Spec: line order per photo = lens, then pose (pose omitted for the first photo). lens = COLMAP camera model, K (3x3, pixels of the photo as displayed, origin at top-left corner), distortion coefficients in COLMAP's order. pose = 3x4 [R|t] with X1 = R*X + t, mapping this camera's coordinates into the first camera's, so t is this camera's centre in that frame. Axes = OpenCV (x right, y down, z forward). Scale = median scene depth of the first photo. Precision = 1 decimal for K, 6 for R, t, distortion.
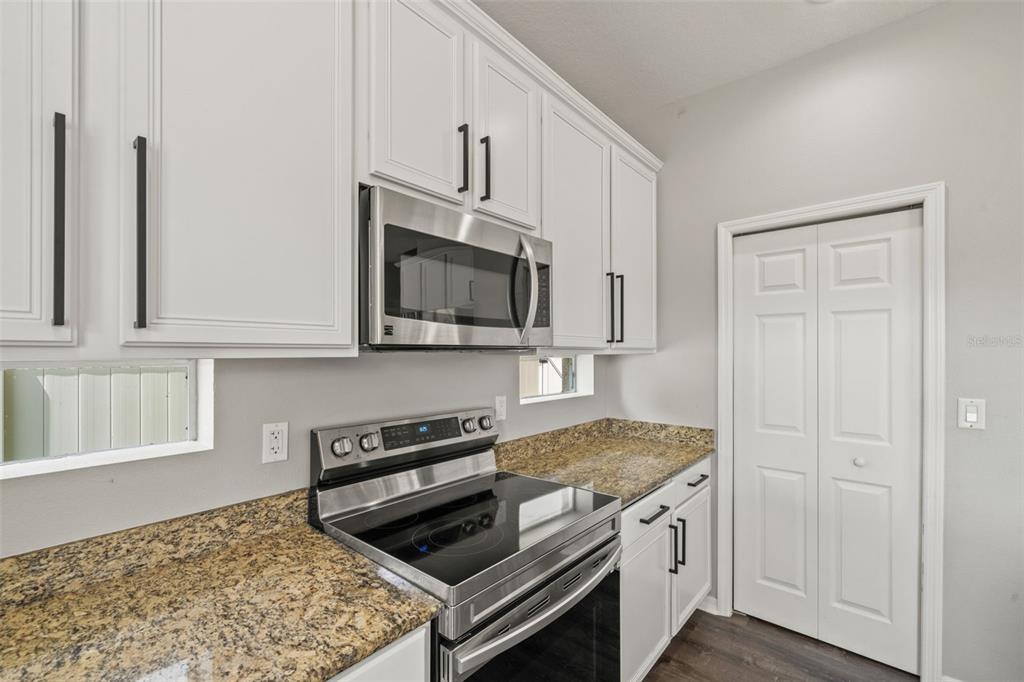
lens RADIAL K [[437.0, 0, 510.7], [0, 437.0, 348.6], [0, 0, 1]] dist [-0.002369, 0.000387]
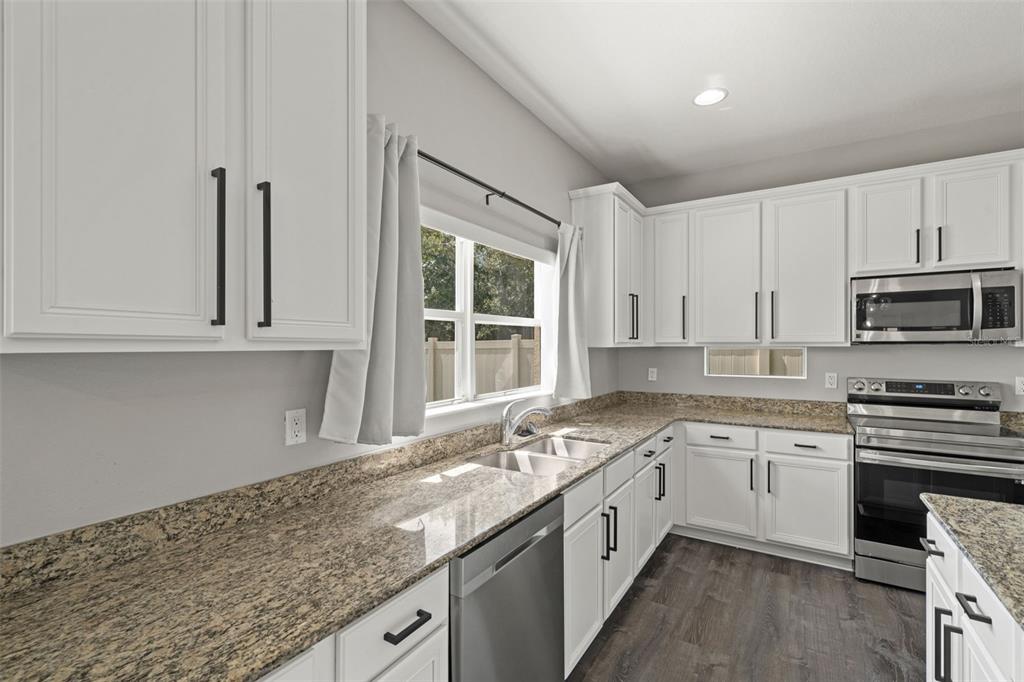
lens RADIAL K [[461.3, 0, 509.7], [0, 461.3, 344.9], [0, 0, 1]] dist [0.002396, -0.000346]
pose [[0.150726, -0.000898, -0.988575, 1.625430], [0.008800, 0.999961, 0.000434, -0.007235], [0.988536, -0.008765, 0.150728, -1.103428]]
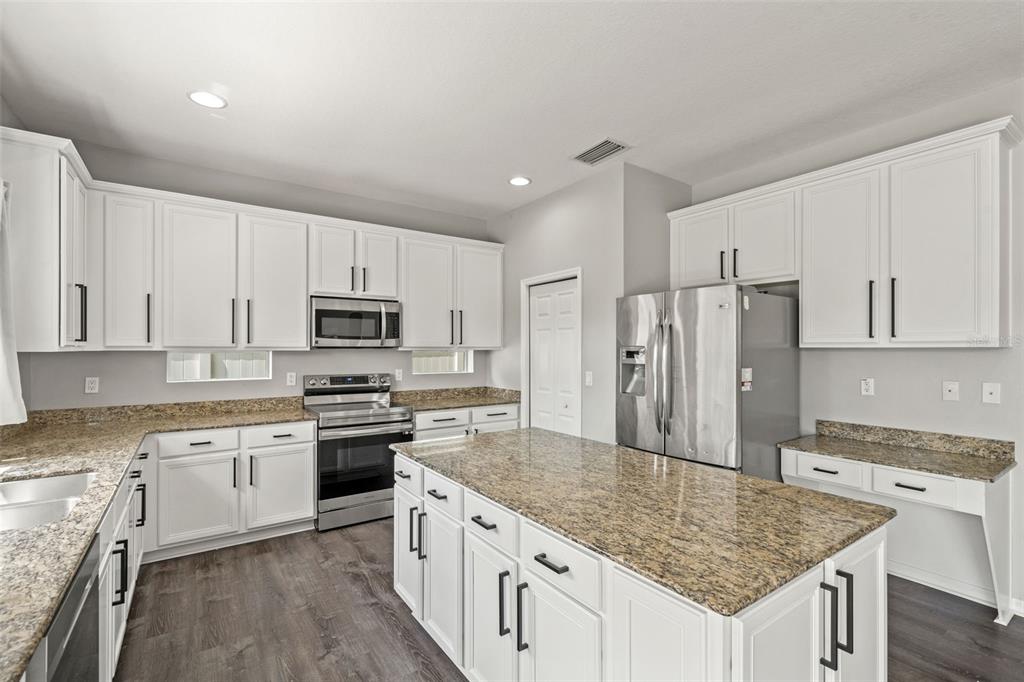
lens RADIAL K [[461.3, 0, 510.9], [0, 461.3, 346.1], [0, 0, 1]] dist [0.002396, -0.000346]
pose [[0.968274, -0.001487, -0.249885, 1.541111], [0.001617, 0.999999, 0.000315, -0.009353], [0.249884, -0.000709, 0.968276, -1.523775]]
